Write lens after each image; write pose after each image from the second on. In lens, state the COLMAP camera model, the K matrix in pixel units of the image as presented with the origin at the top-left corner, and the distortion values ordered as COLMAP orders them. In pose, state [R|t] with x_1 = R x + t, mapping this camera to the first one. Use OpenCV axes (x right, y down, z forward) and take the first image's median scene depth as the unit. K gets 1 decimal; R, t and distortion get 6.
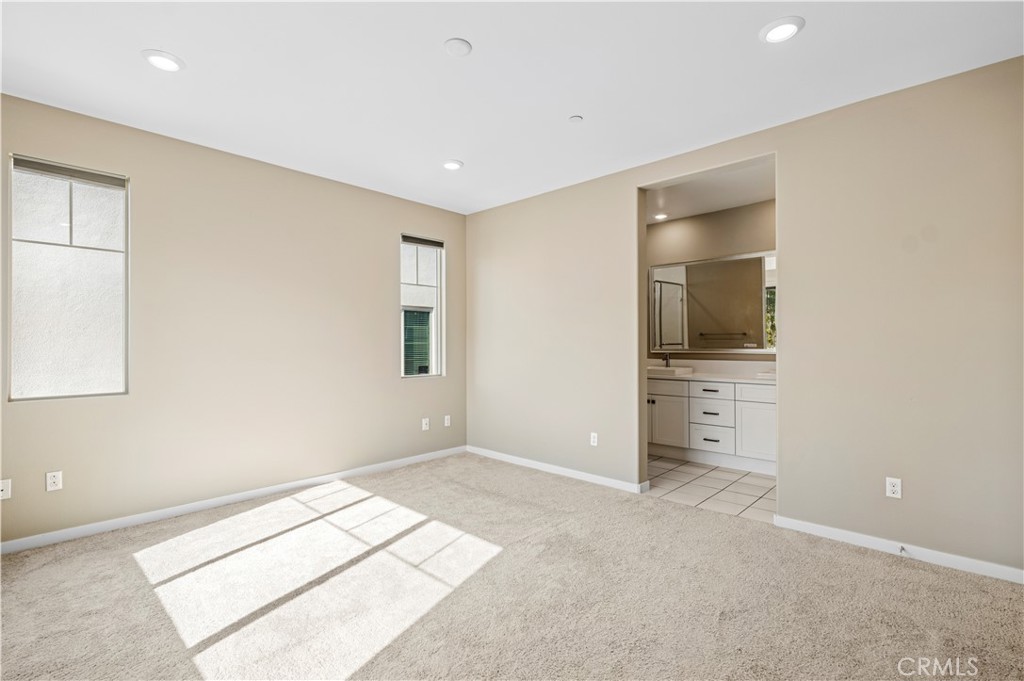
lens RADIAL K [[485.9, 0, 509.7], [0, 485.9, 341.1], [0, 0, 1]] dist [0.003861, 0.000461]
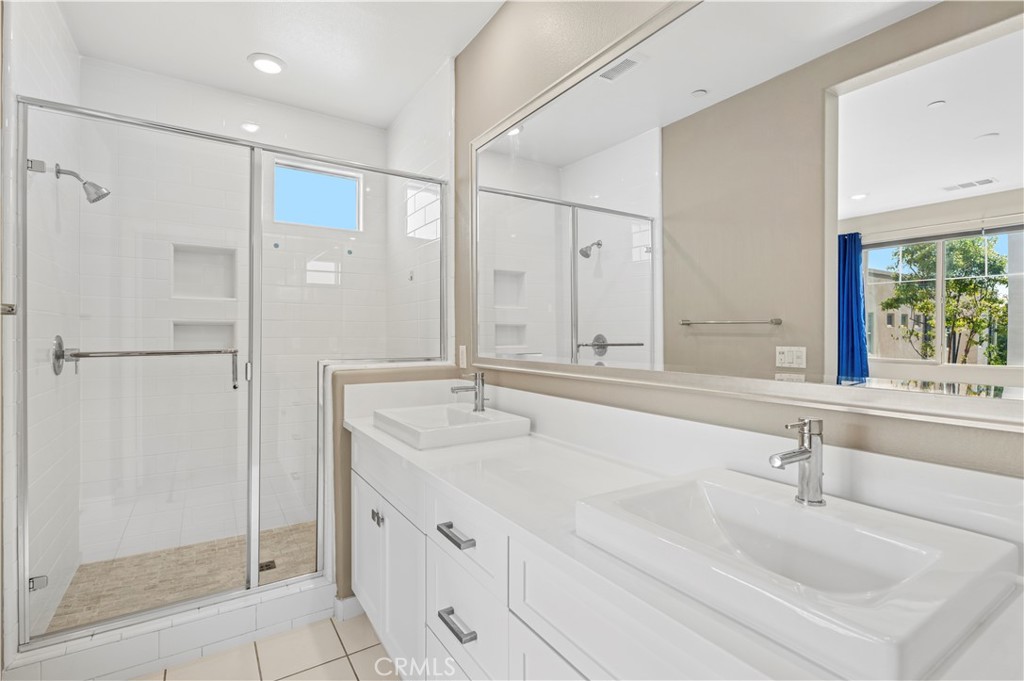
lens RADIAL K [[485.9, 0, 513.8], [0, 485.9, 335.9], [0, 0, 1]] dist [0.003861, 0.000461]
pose [[0.971422, 0.011906, -0.237060, 0.337684], [-0.010130, 0.999911, 0.008710, -0.003883], [0.237143, -0.006059, 0.971456, 0.506492]]
